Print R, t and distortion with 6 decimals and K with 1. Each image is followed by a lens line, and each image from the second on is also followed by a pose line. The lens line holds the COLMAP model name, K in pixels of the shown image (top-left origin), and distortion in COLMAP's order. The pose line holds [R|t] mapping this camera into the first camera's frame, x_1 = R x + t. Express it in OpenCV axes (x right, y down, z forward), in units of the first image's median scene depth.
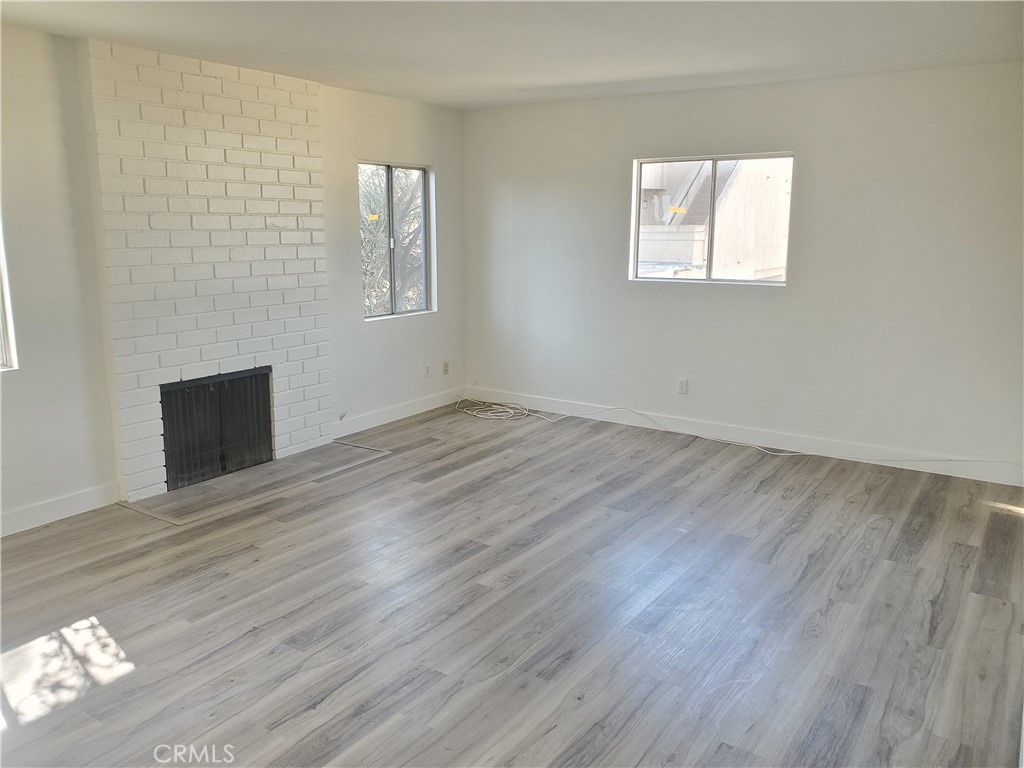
lens RADIAL K [[765.6, 0, 504.6], [0, 765.6, 381.6], [0, 0, 1]] dist [0.042873, -0.010220]
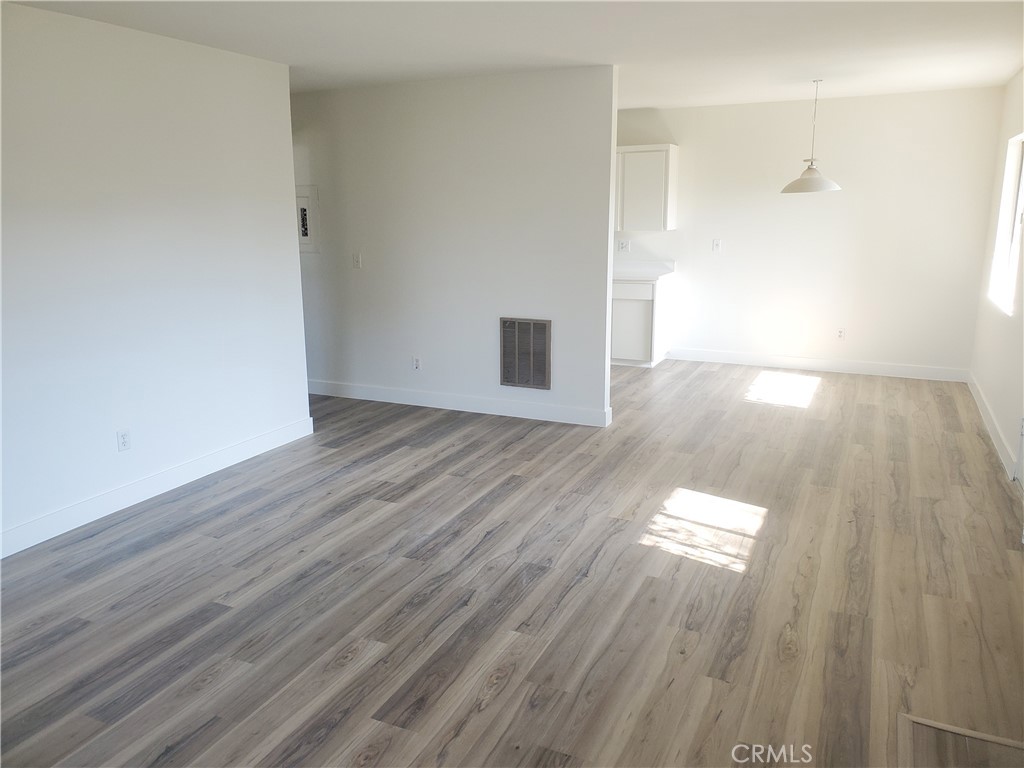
lens RADIAL K [[765.6, 0, 513.9], [0, 765.6, 382.0], [0, 0, 1]] dist [0.042873, -0.010220]
pose [[-0.984515, 0.045128, -0.169393, -0.042377], [-0.030582, 0.907263, 0.419450, -0.339644], [0.172613, 0.418135, -0.891834, 1.604452]]
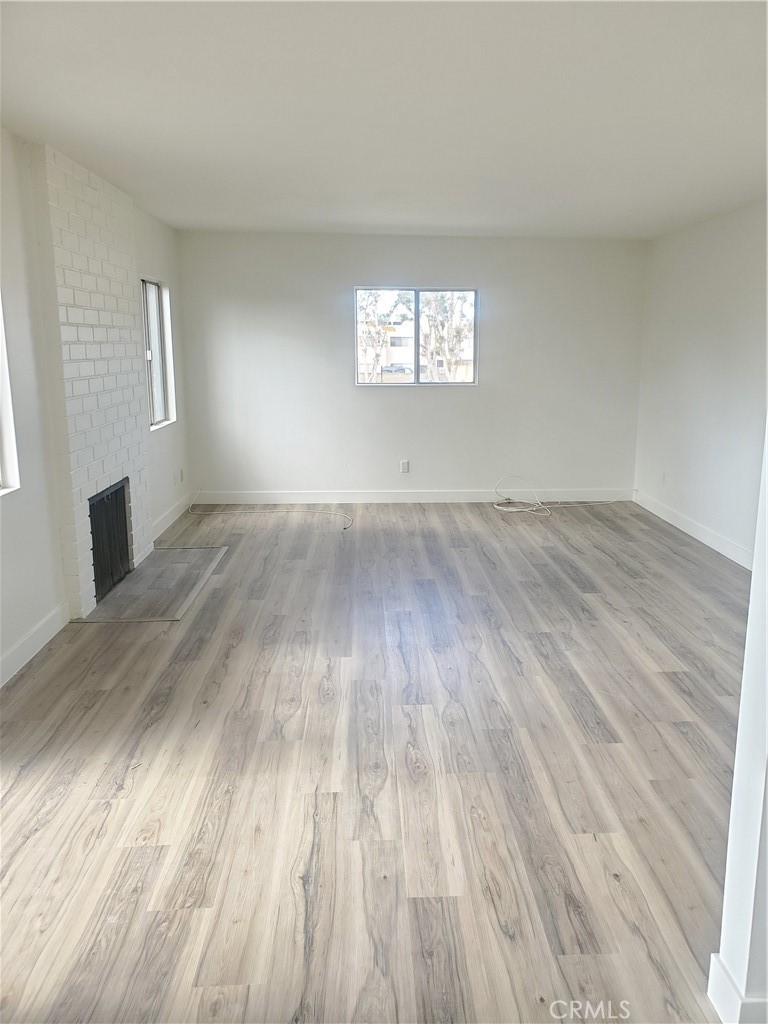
lens RADIAL K [[765.6, 0, 386.3], [0, 765.6, 517.2], [0, 0, 1]] dist [0.042873, -0.010220]
pose [[0.796562, -0.129905, 0.590434, -0.932548], [0.118687, 0.991238, 0.057967, 0.021606], [-0.592791, 0.023903, 0.805001, -0.028885]]
